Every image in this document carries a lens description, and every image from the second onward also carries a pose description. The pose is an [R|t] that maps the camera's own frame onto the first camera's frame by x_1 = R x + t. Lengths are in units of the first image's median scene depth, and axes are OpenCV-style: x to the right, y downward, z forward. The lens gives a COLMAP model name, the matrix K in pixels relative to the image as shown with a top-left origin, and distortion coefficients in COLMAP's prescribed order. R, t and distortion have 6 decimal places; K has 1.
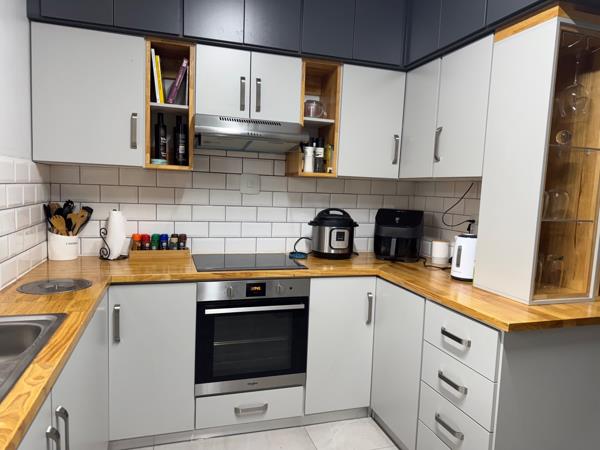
lens RADIAL K [[429.5, 0, 299.9], [0, 429.5, 231.8], [0, 0, 1]] dist [0.105021, -0.174183]
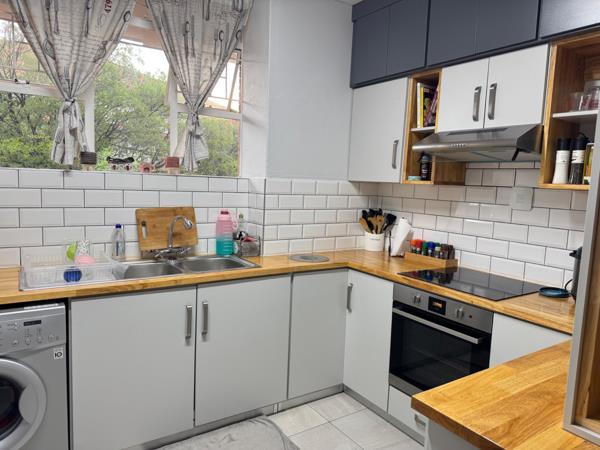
lens RADIAL K [[424.7, 0, 286.7], [0, 424.7, 224.1], [0, 0, 1]] dist [0.077514, -0.081494]
pose [[0.265336, 0.074413, -0.961280, 0.668349], [-0.124487, 0.991316, 0.042377, -0.043116], [0.956086, 0.108422, 0.272296, 0.361226]]
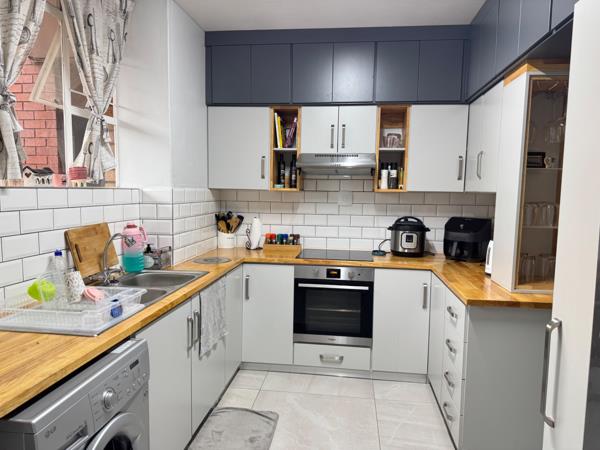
lens RADIAL K [[424.9, 0, 290.5], [0, 424.9, 232.9], [0, 0, 1]] dist [0.209829, -0.411264]
pose [[0.902839, 0.019988, -0.429515, 0.346857], [-0.024825, 0.999676, -0.005660, 0.010057], [0.429262, 0.015773, 0.903042, -0.321230]]
